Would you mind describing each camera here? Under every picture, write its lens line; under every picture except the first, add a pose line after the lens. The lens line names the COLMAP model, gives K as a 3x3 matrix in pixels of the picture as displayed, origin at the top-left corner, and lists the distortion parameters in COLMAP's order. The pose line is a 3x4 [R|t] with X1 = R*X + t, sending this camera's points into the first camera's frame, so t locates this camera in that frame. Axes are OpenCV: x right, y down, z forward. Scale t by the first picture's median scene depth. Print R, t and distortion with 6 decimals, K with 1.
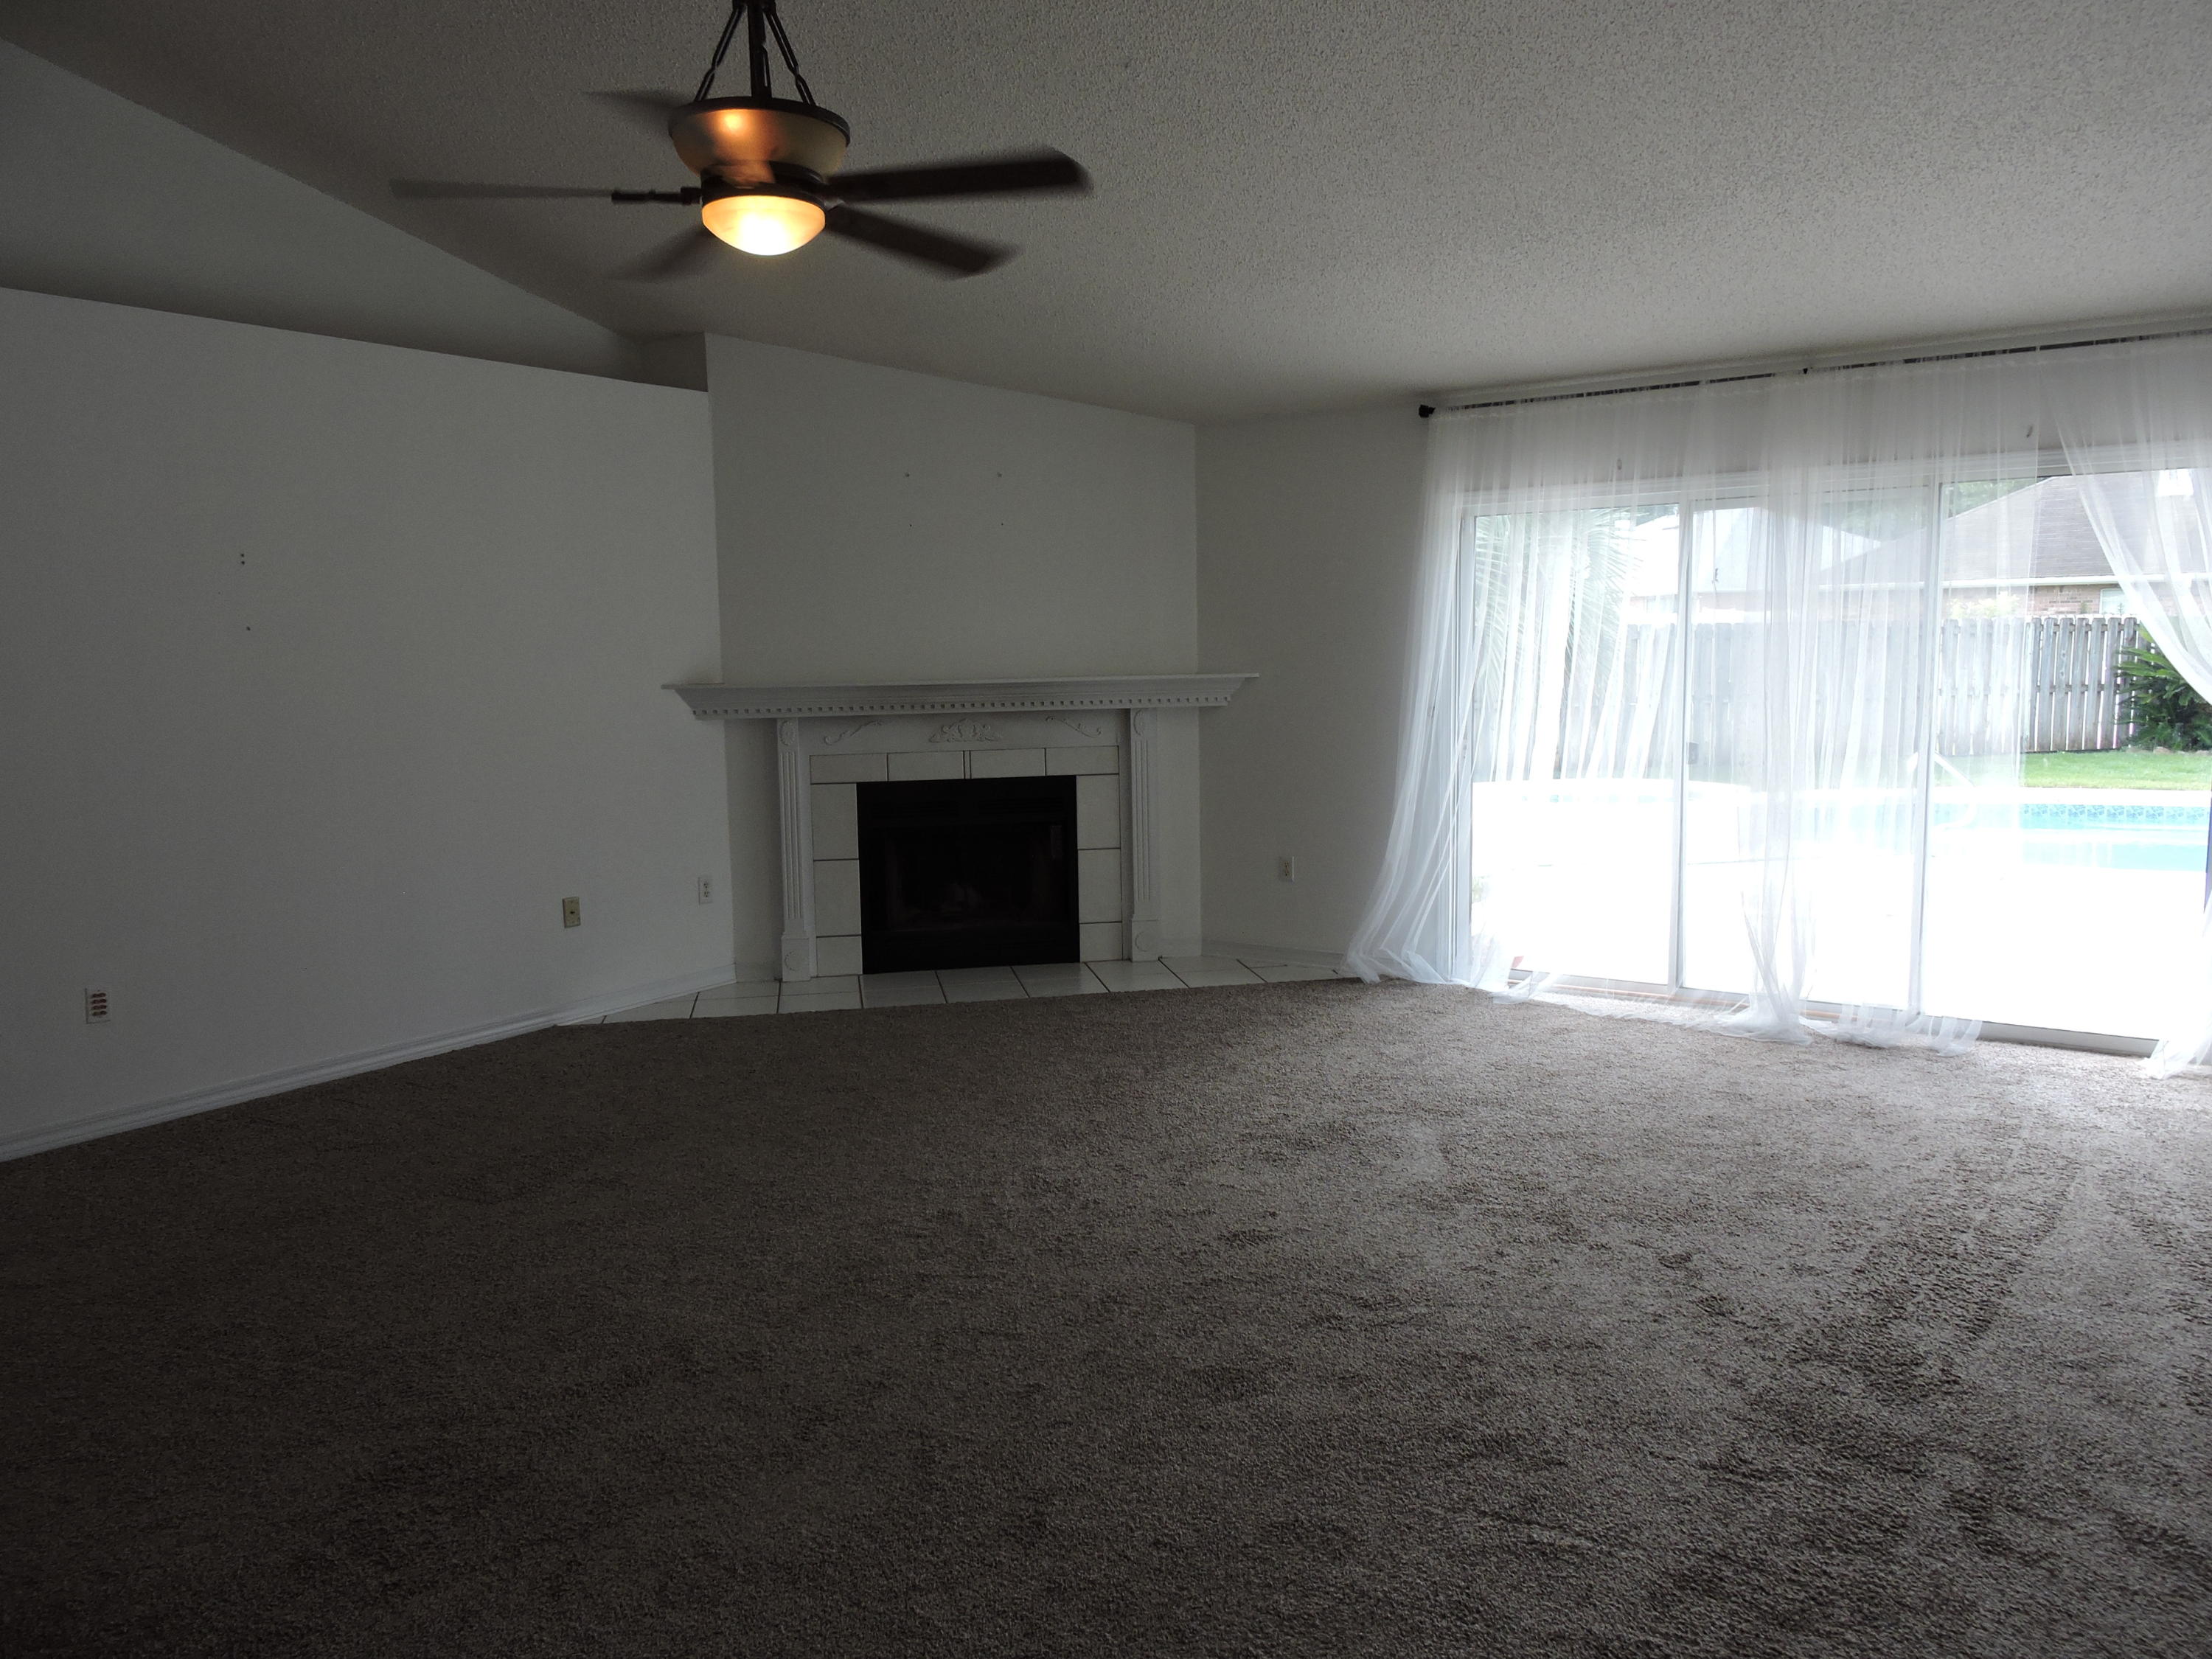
lens RADIAL K [[1564.9, 0, 1102.1], [0, 1564.9, 842.3], [0, 0, 1]] dist [-0.005302, -0.001557]
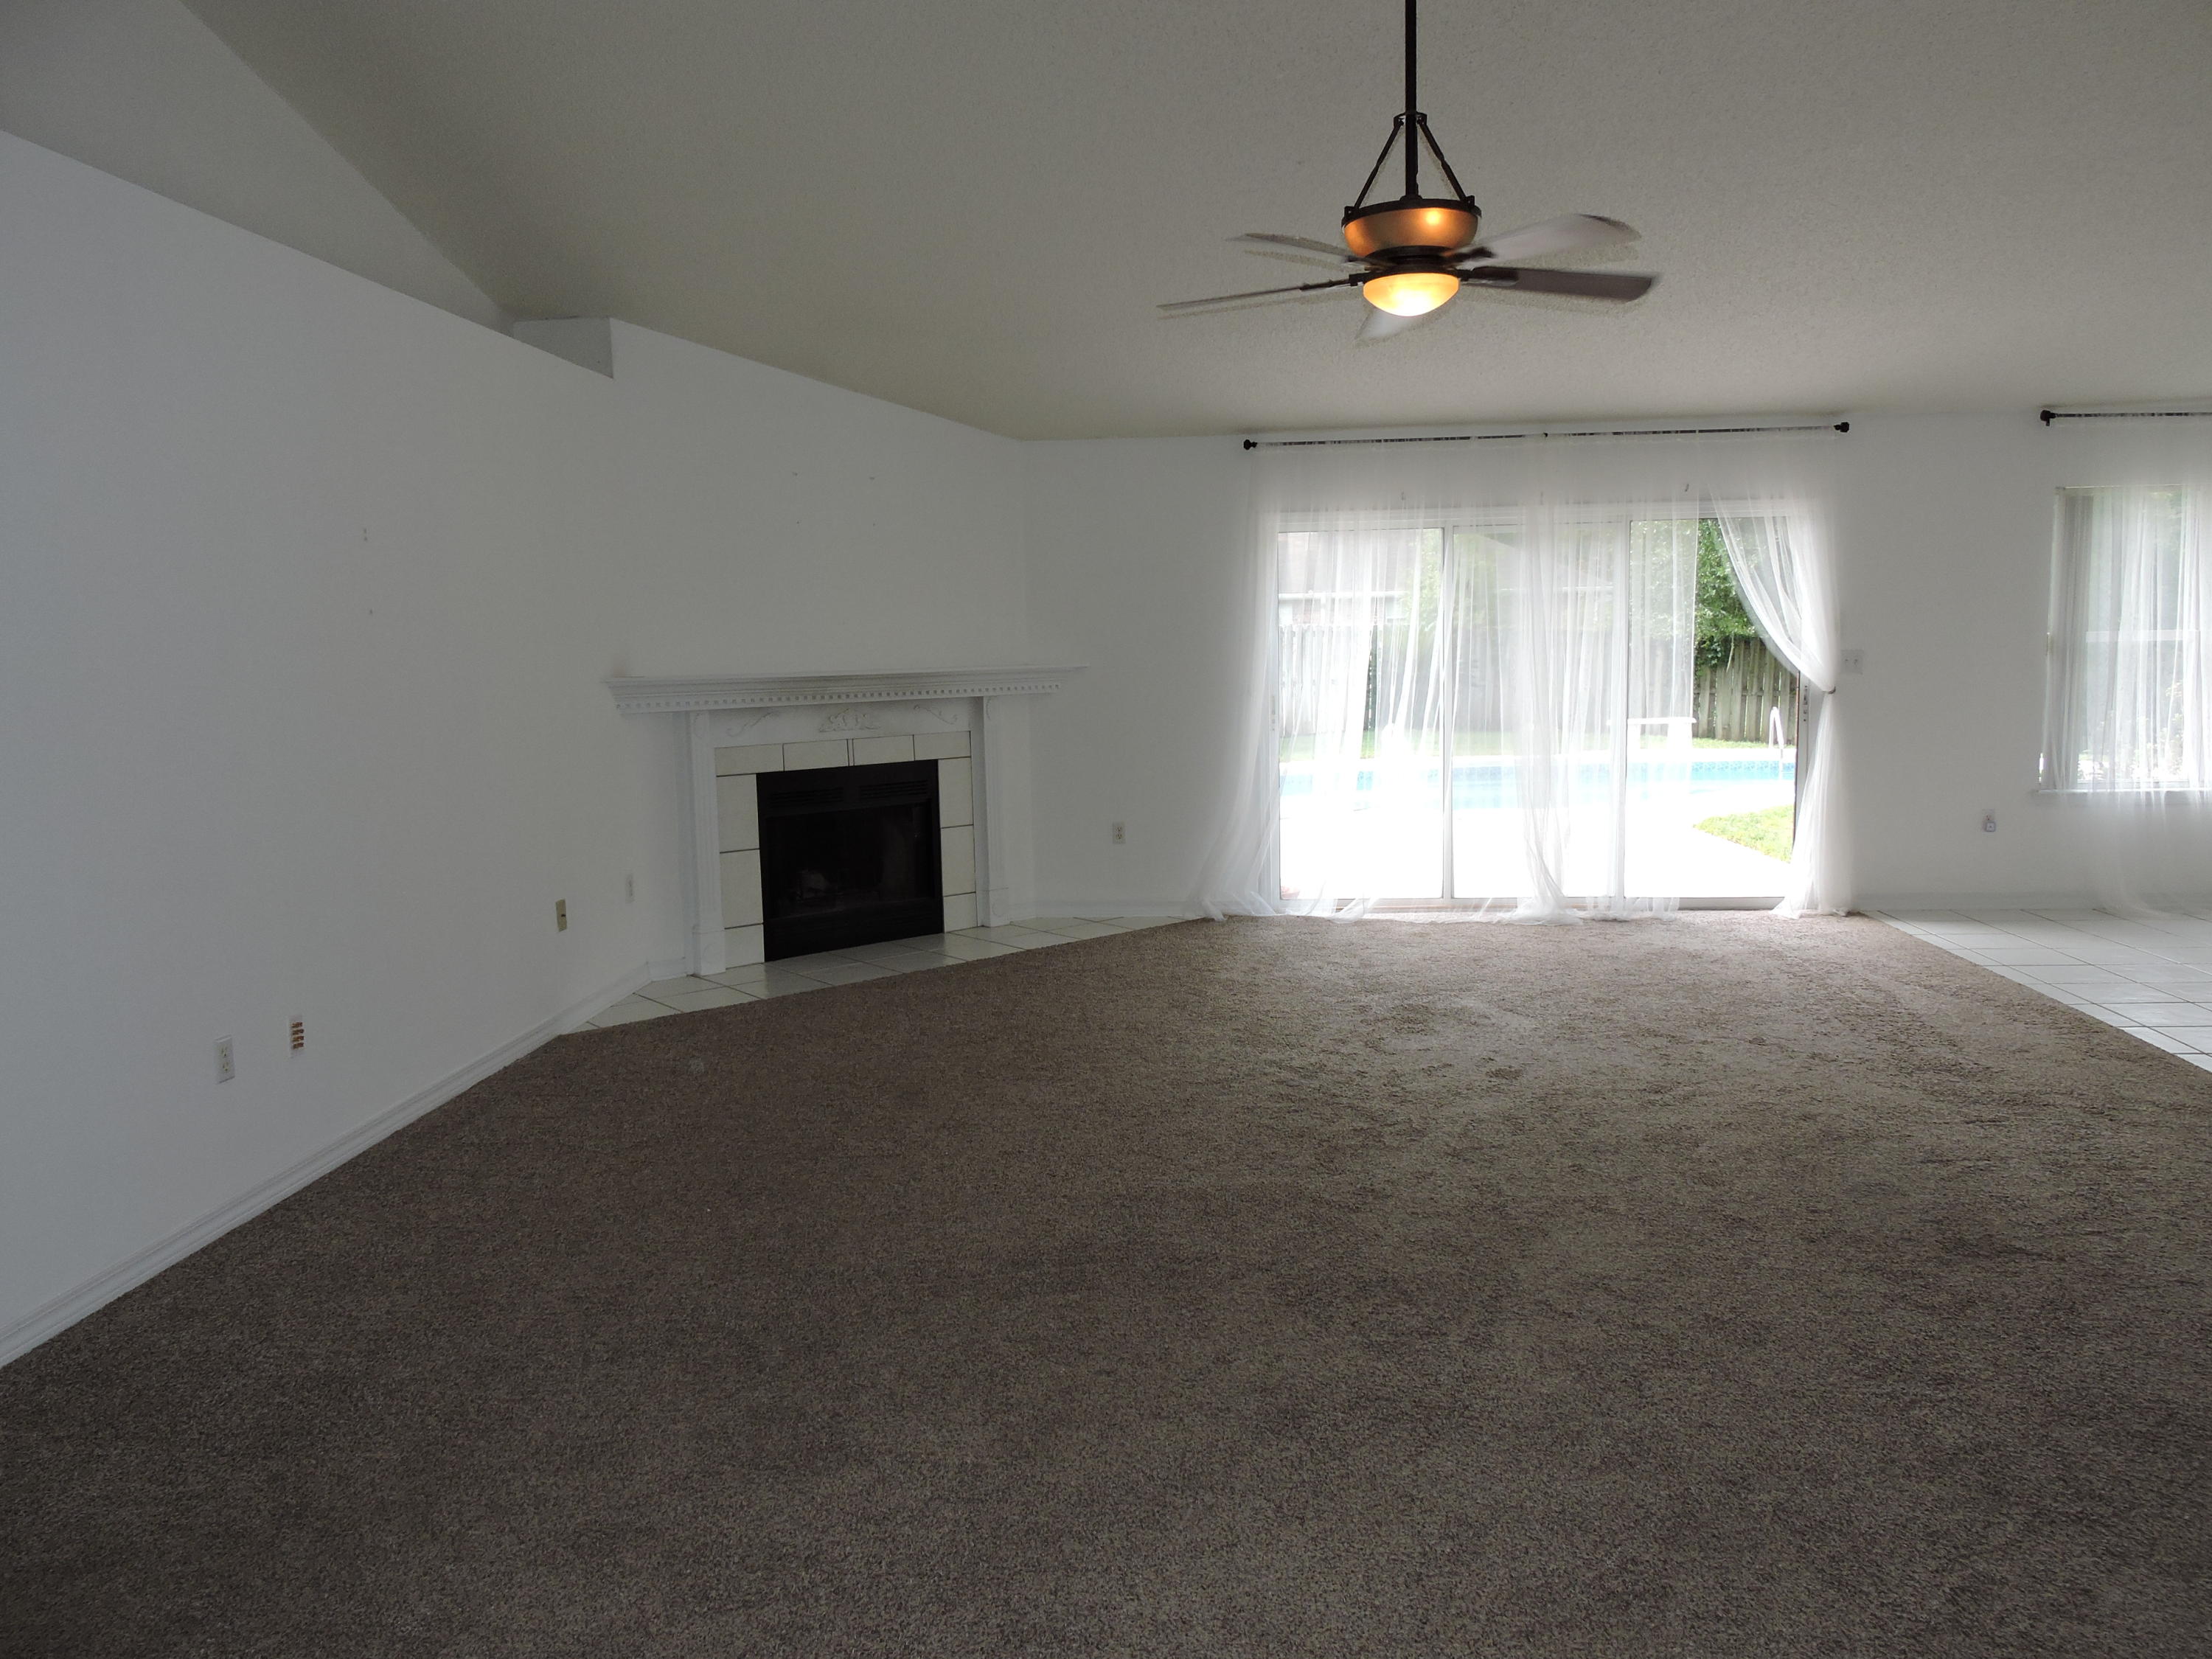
lens RADIAL K [[1564.9, 0, 1123.1], [0, 1564.9, 815.5], [0, 0, 1]] dist [-0.005302, -0.001557]
pose [[0.869857, -0.055844, 0.490133, -0.495533], [0.067859, 0.997672, -0.006761, 0.013354], [-0.488614, 0.039141, 0.871622, -0.001154]]
